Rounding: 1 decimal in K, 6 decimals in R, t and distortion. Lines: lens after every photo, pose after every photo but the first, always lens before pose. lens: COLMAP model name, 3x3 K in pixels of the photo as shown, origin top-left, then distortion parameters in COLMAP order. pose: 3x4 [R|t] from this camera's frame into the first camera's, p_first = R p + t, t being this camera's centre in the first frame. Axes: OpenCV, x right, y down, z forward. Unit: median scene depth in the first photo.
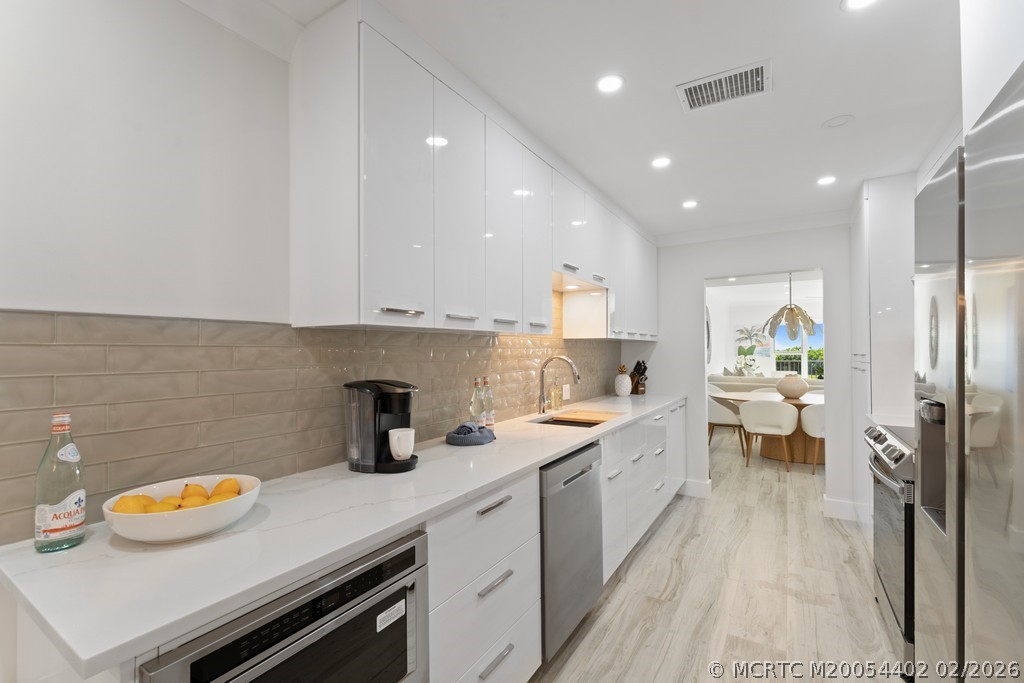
lens RADIAL K [[439.9, 0, 514.4], [0, 439.9, 344.4], [0, 0, 1]] dist [-0.001812, -0.001264]
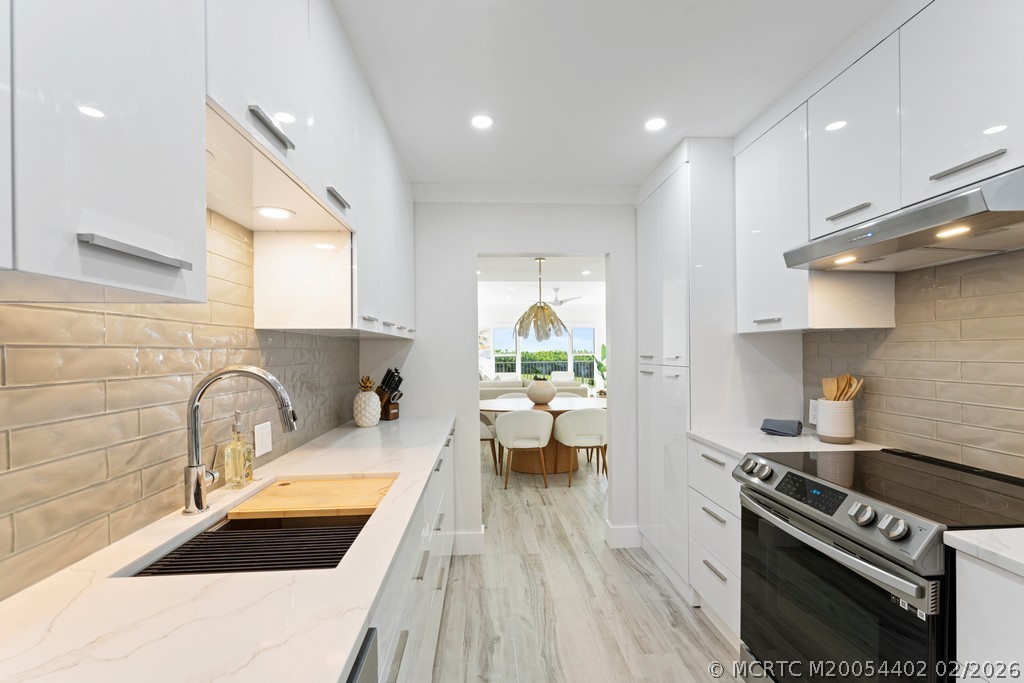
lens RADIAL K [[439.9, 0, 505.0], [0, 439.9, 355.6], [0, 0, 1]] dist [-0.001812, -0.001264]
pose [[0.817055, -0.008021, 0.576504, 0.054412], [-0.003217, 0.999824, 0.018470, 0.005889], [-0.576551, -0.016945, 0.816886, 0.433017]]
